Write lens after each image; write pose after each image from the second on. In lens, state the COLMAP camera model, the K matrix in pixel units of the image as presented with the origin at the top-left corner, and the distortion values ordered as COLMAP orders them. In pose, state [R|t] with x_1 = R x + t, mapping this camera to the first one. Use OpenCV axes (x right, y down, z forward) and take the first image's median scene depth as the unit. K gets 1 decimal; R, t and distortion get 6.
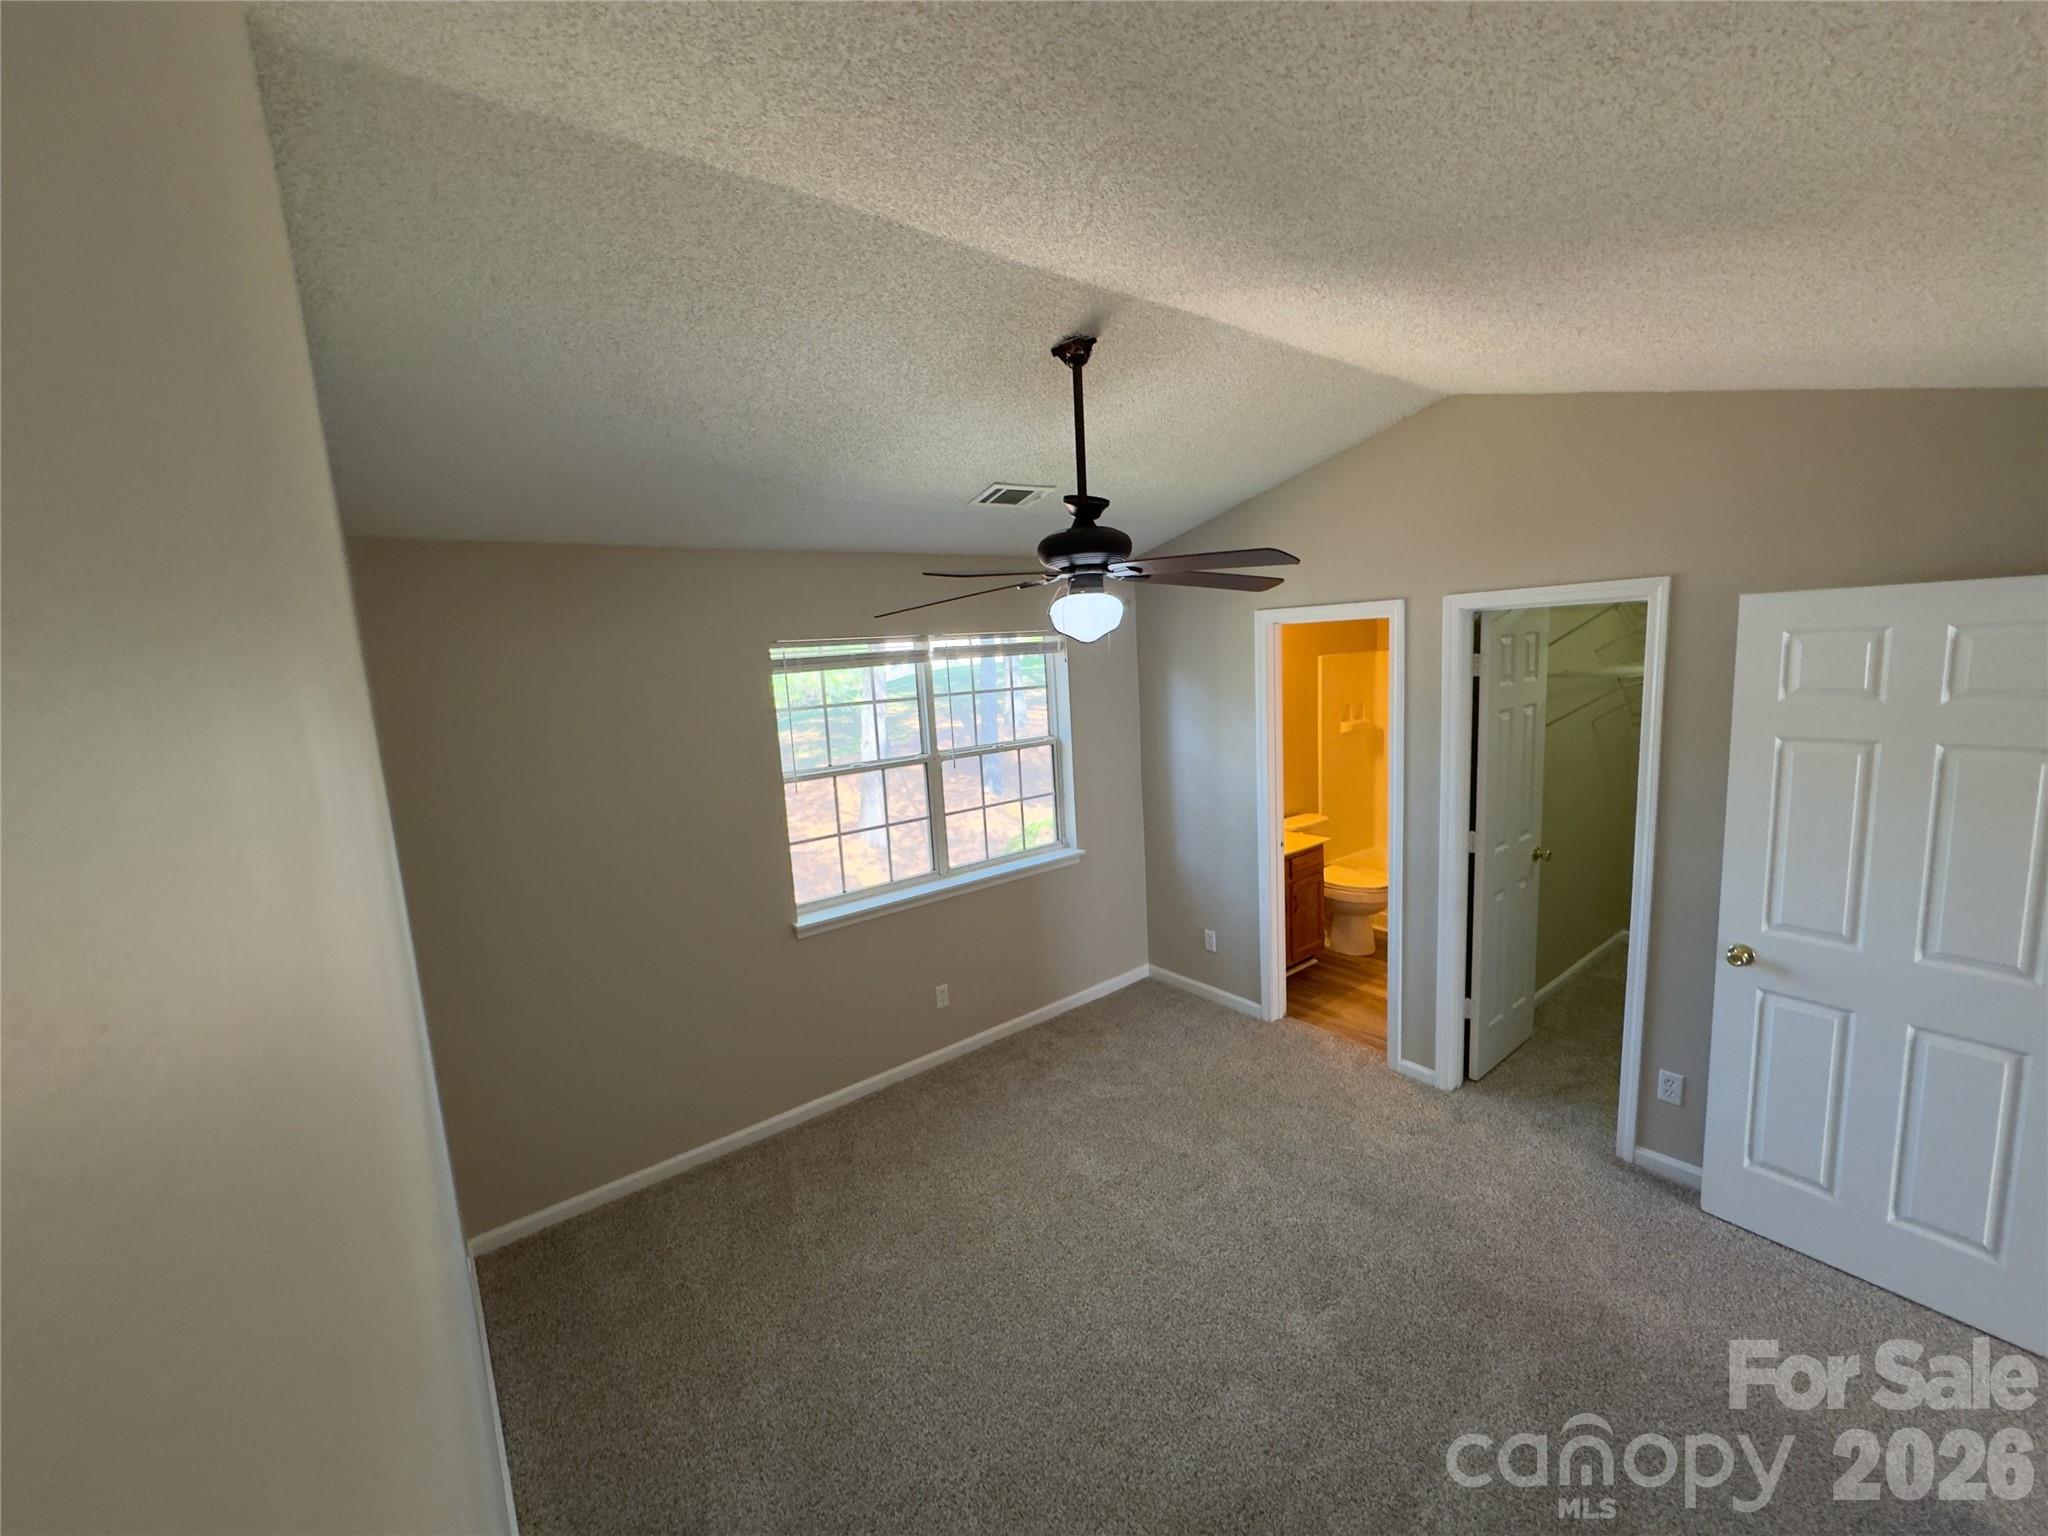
lens RADIAL K [[819.6, 0, 1028.3], [0, 819.6, 769.7], [0, 0, 1]] dist [-0.002471, -0.000330]
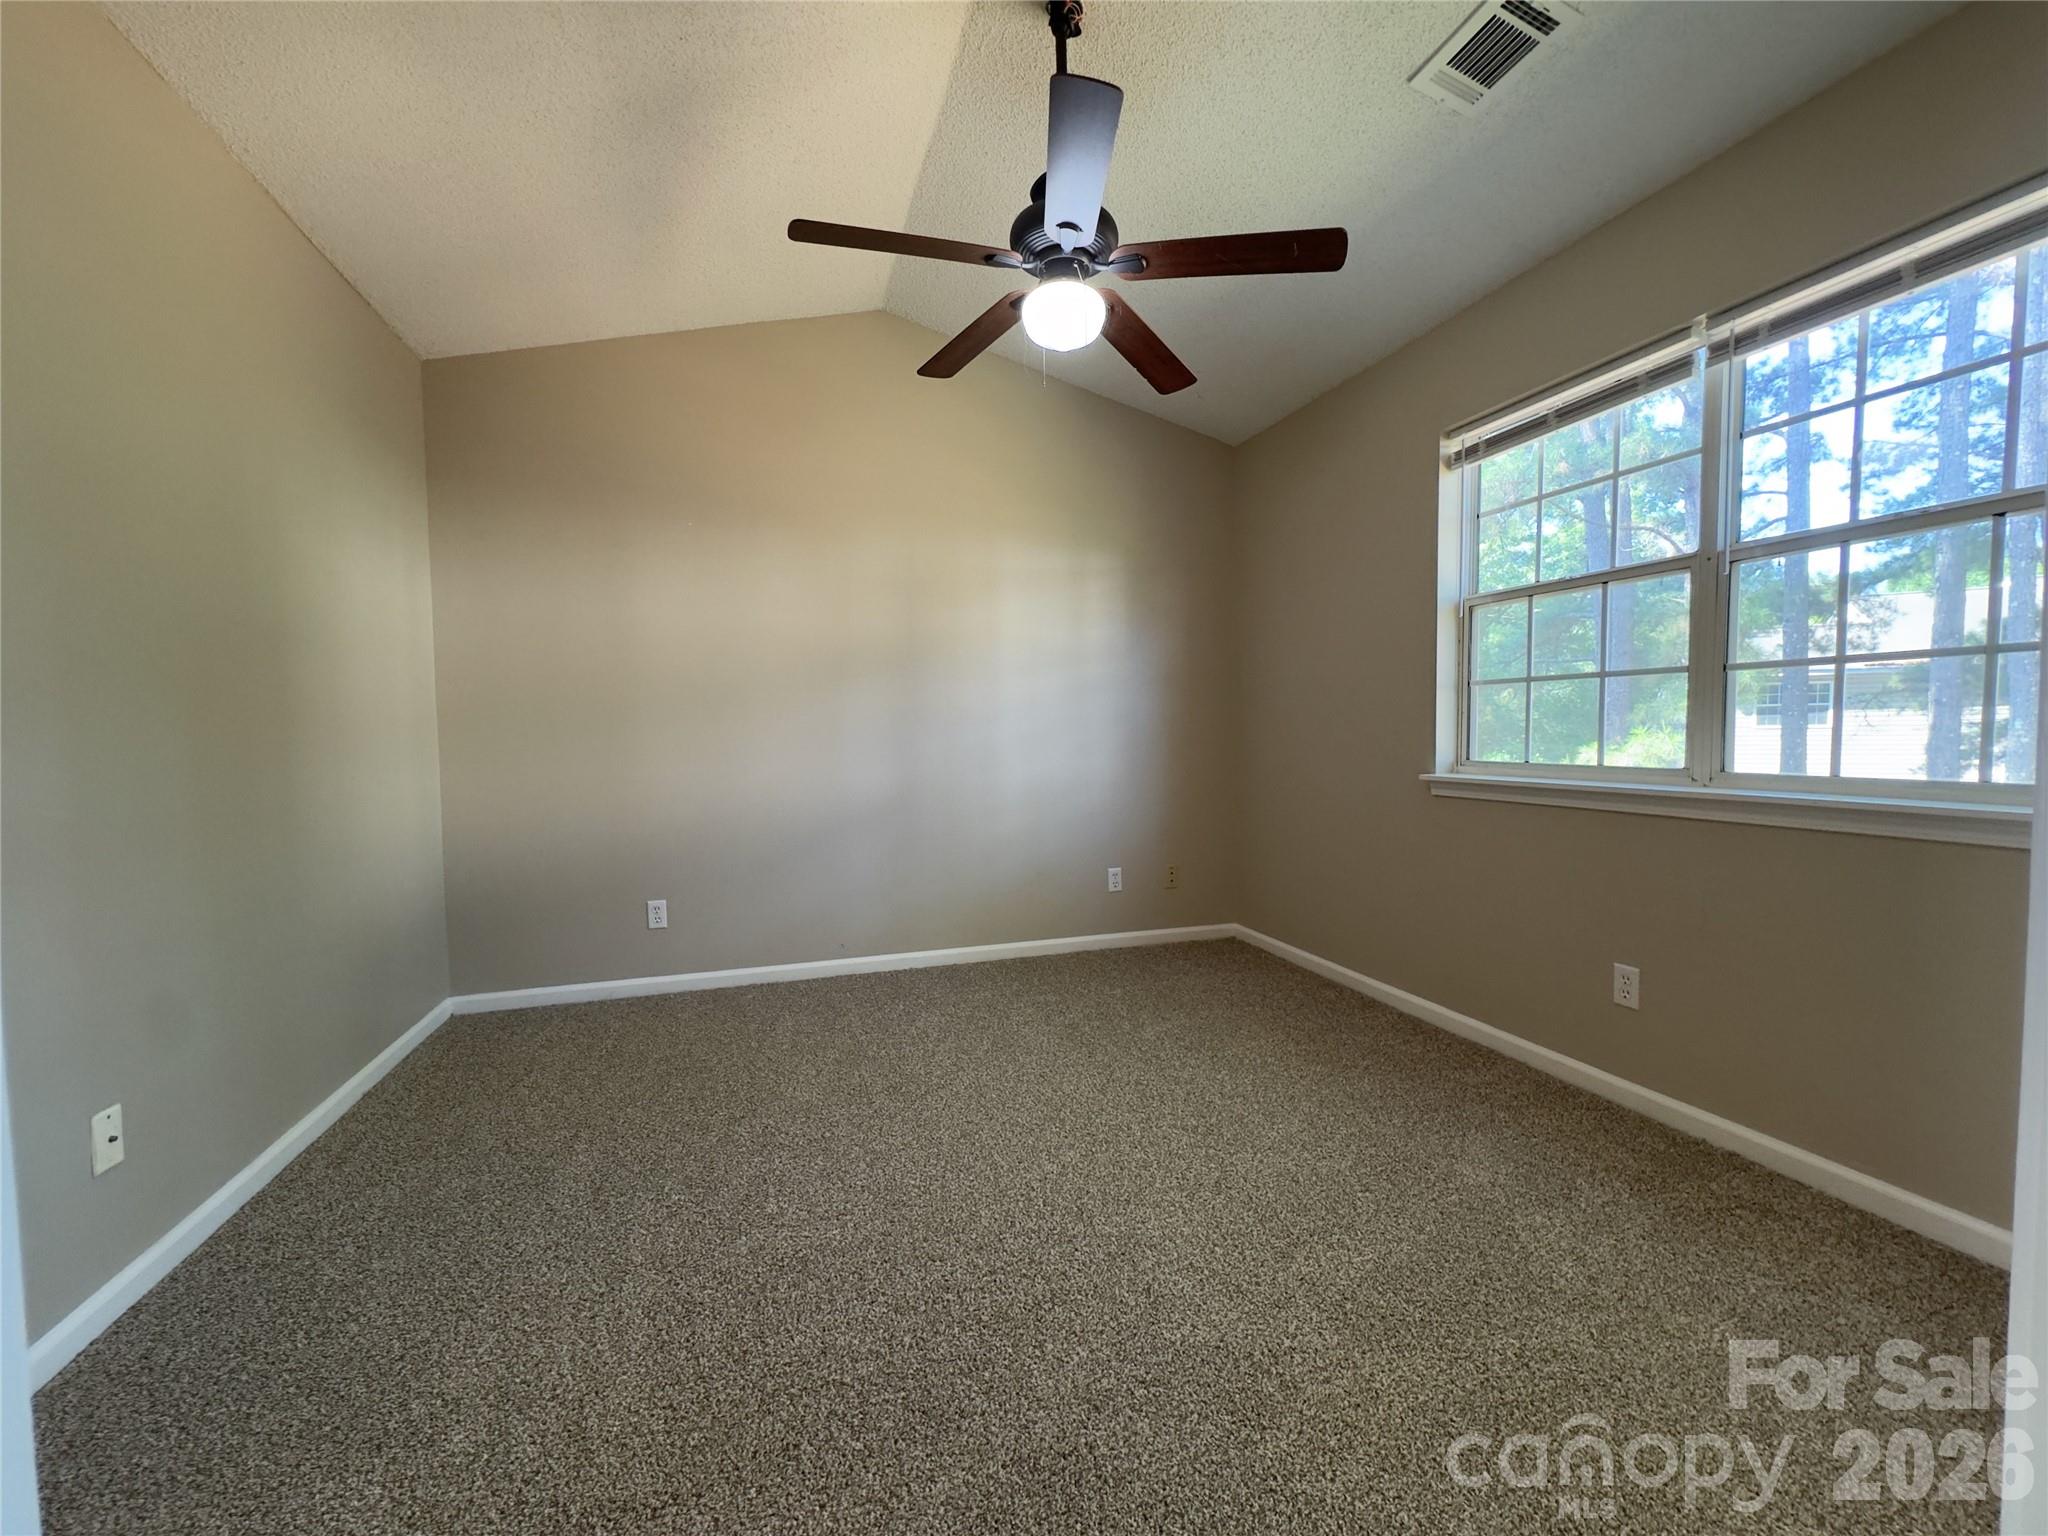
lens RADIAL K [[821.5, 0, 1025.0], [0, 821.5, 776.5], [0, 0, 1]] dist [-0.000584, -0.000227]
pose [[-0.353806, 0.107874, -0.929077, 0.571556], [-0.107769, 0.982009, 0.155060, 0.094718], [0.929090, 0.154987, -0.335815, 0.807056]]
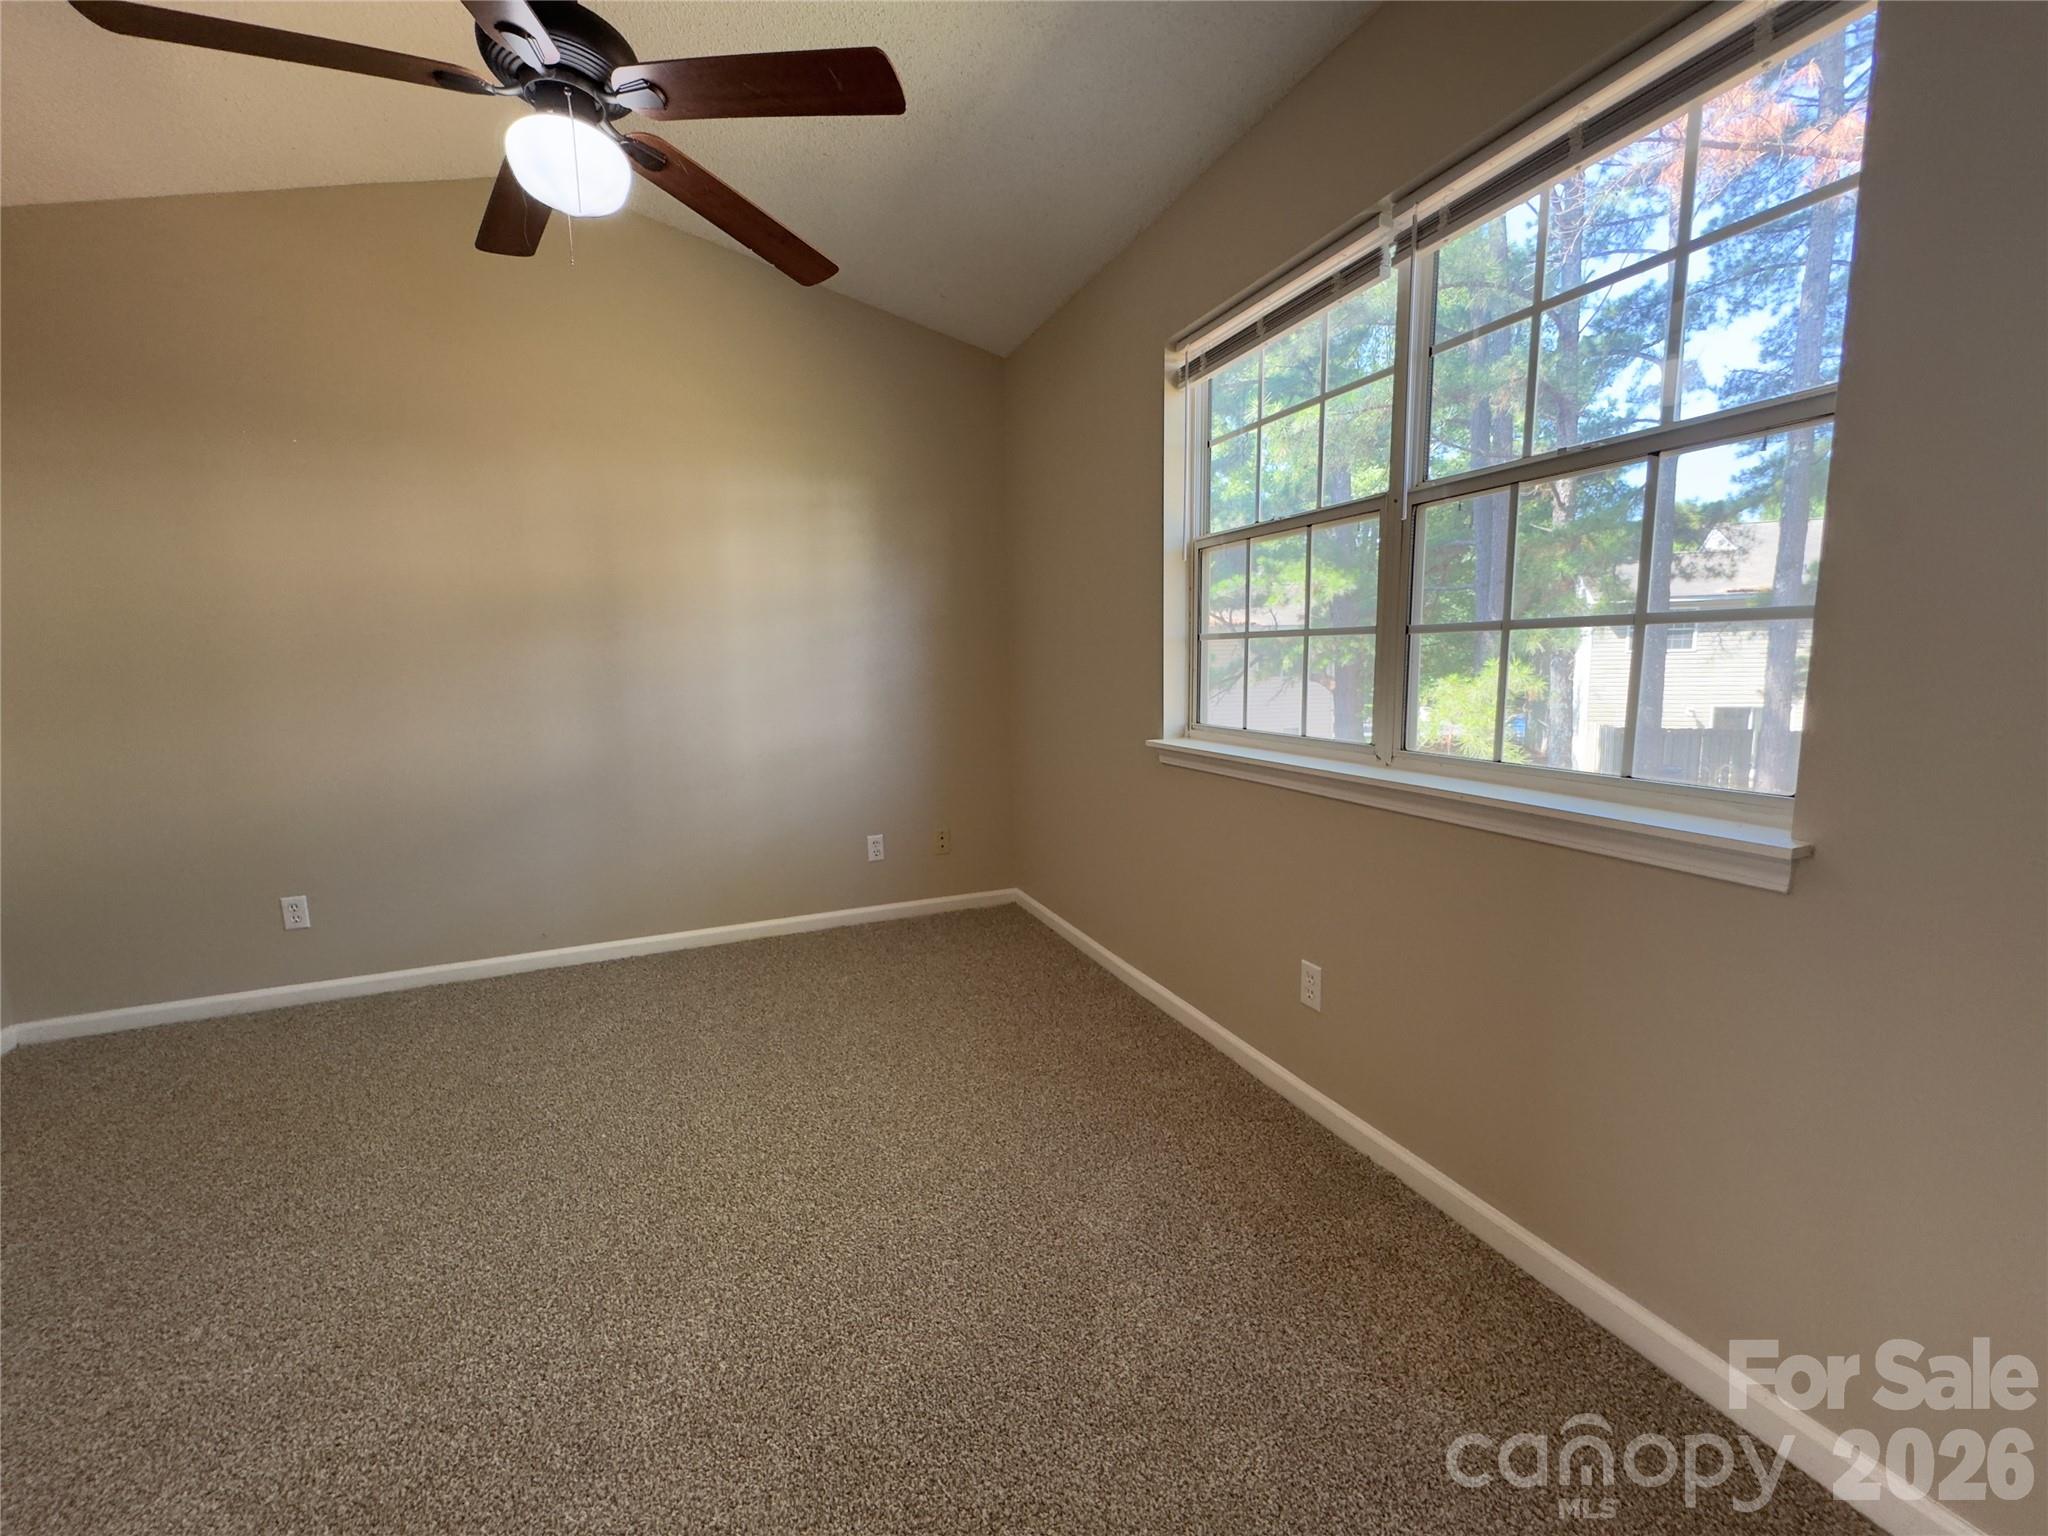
lens RADIAL K [[819.6, 0, 1028.3], [0, 819.6, 769.7], [0, 0, 1]] dist [-0.002471, -0.000330]
pose [[-0.272047, 0.190138, -0.943312, 0.410421], [-0.107248, 0.968187, 0.226081, 0.053118], [0.956289, 0.162673, -0.243000, 0.963722]]
